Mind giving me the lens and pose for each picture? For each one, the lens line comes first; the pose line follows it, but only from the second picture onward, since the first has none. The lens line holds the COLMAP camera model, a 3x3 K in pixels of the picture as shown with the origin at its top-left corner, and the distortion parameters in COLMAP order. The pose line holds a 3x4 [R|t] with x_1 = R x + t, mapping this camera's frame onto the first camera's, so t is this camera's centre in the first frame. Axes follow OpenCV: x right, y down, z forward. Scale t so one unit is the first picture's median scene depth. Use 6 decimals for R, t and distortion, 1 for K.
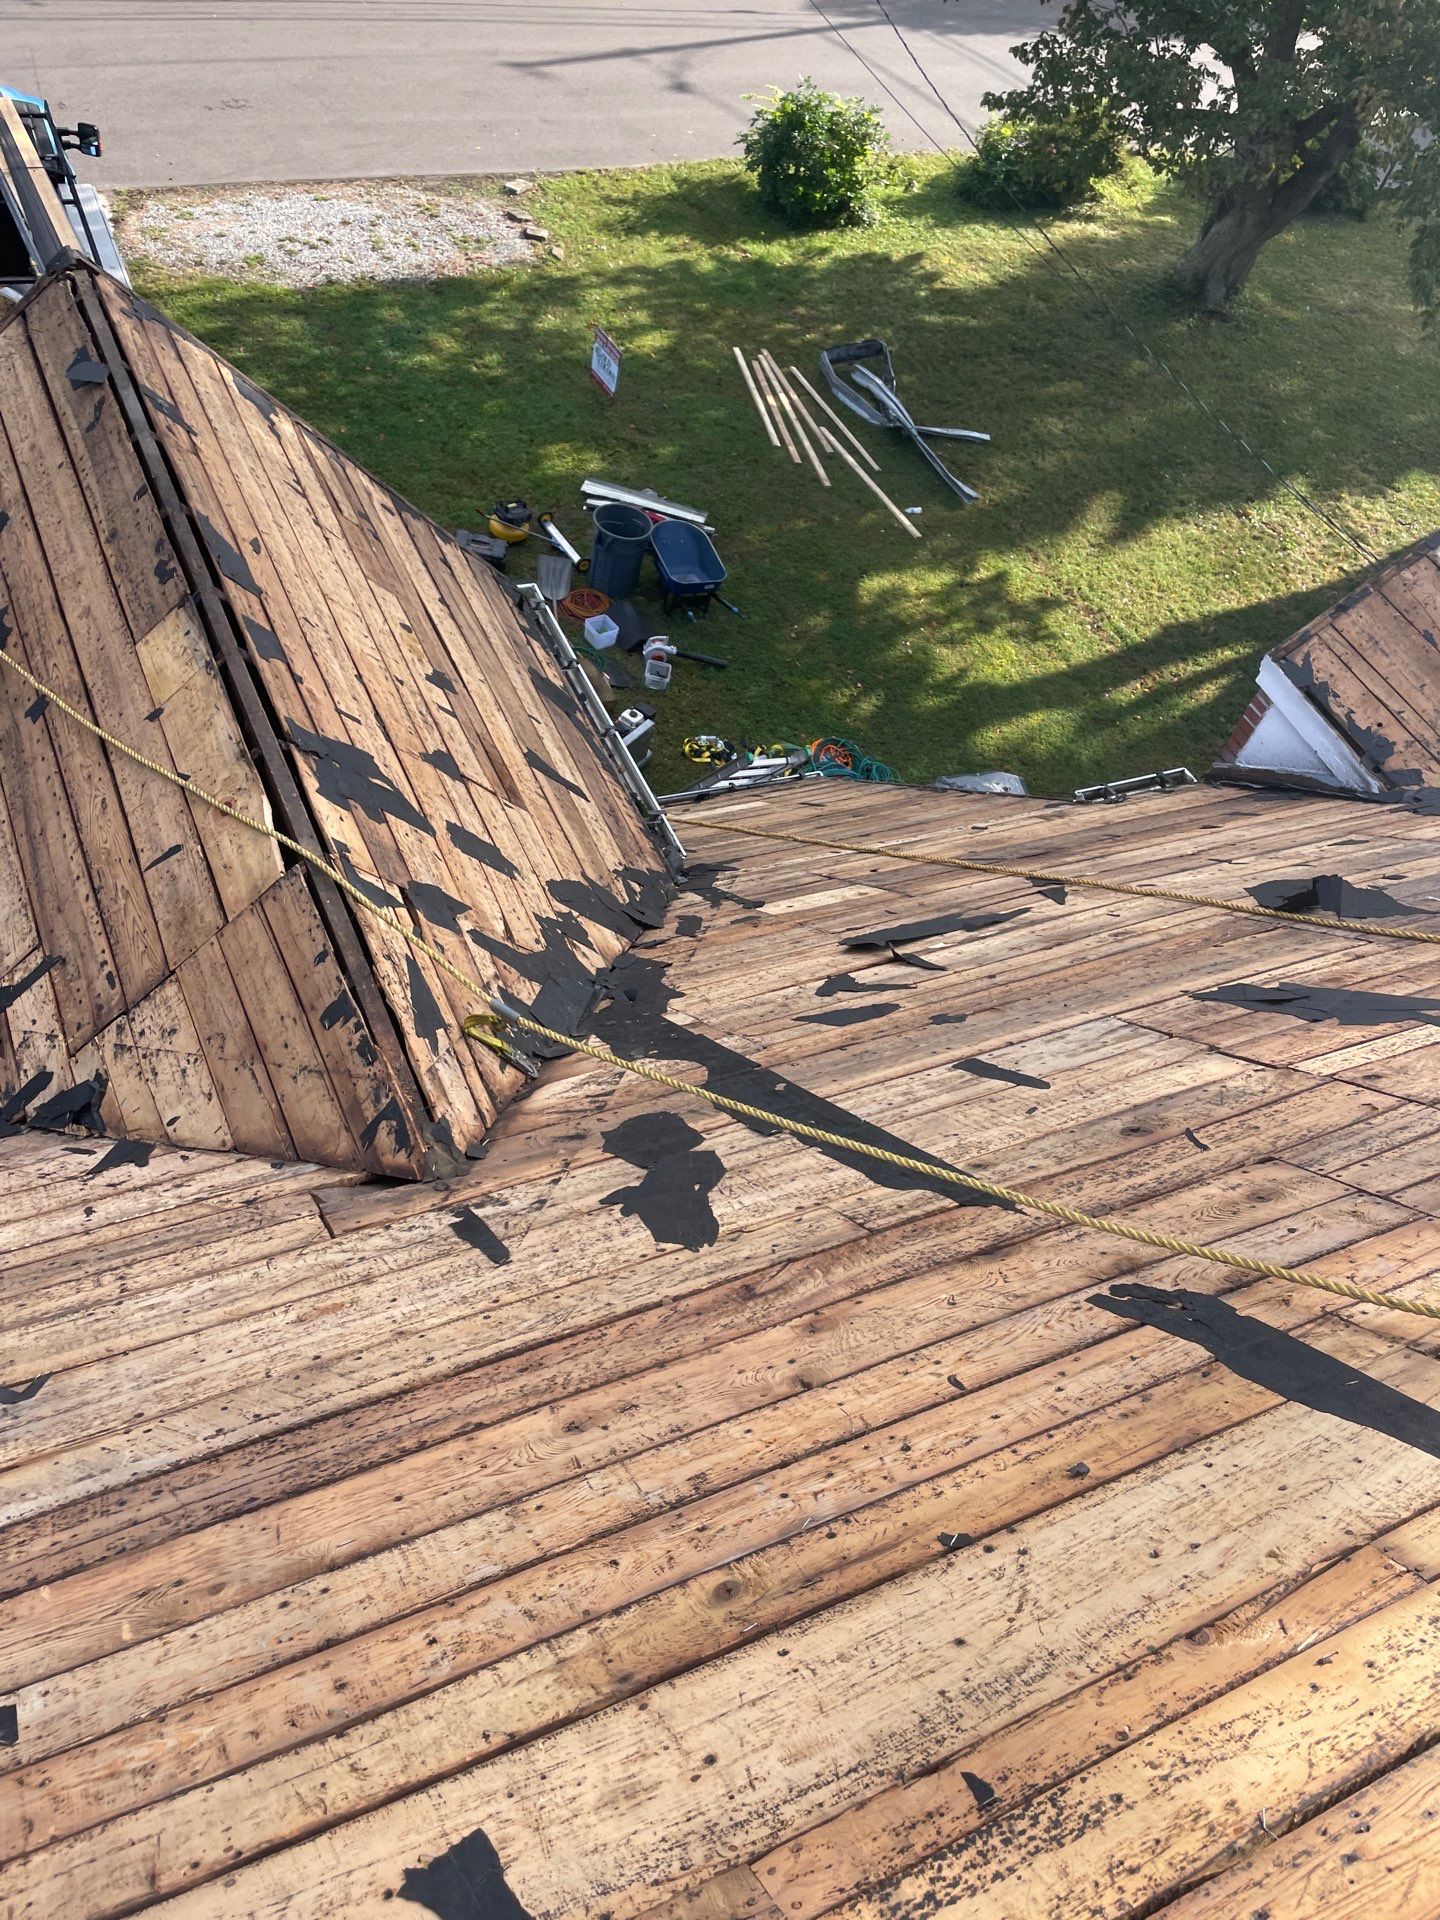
lens RADIAL K [[1620.4, 0, 720.0], [0, 1620.4, 960.0], [0, 0, 1]] dist [0.120615, -0.220650]
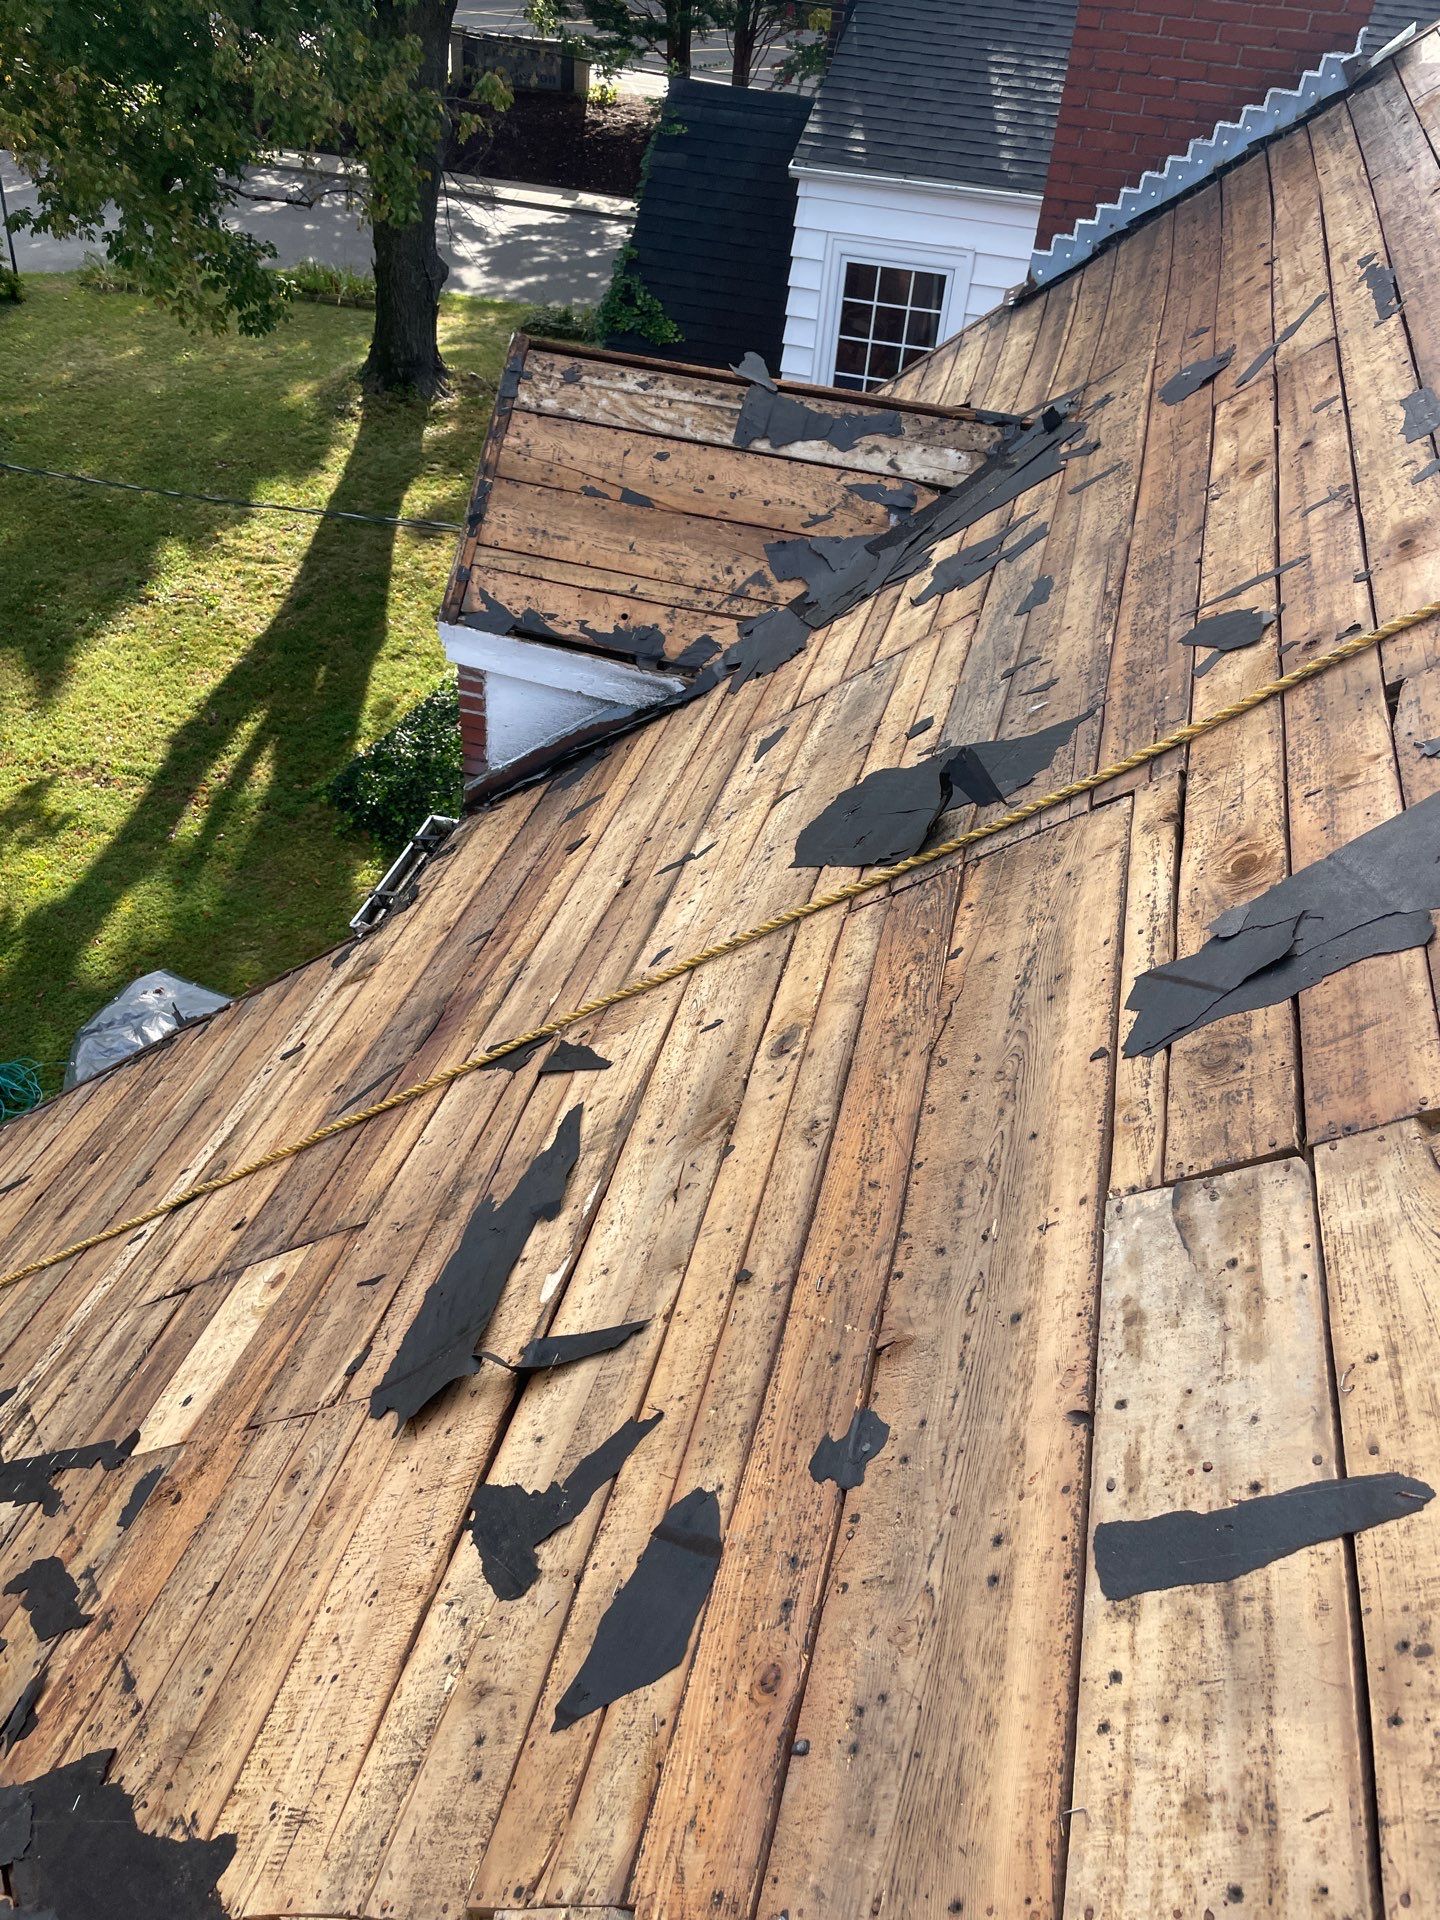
lens RADIAL K [[1620.4, 0, 720.0], [0, 1620.4, 960.0], [0, 0, 1]] dist [0.120615, -0.220650]
pose [[0.660929, -0.593196, 0.459663, -0.001118], [0.619505, 0.776972, 0.111925, -0.077132], [-0.423539, 0.210789, 0.881012, 0.361079]]
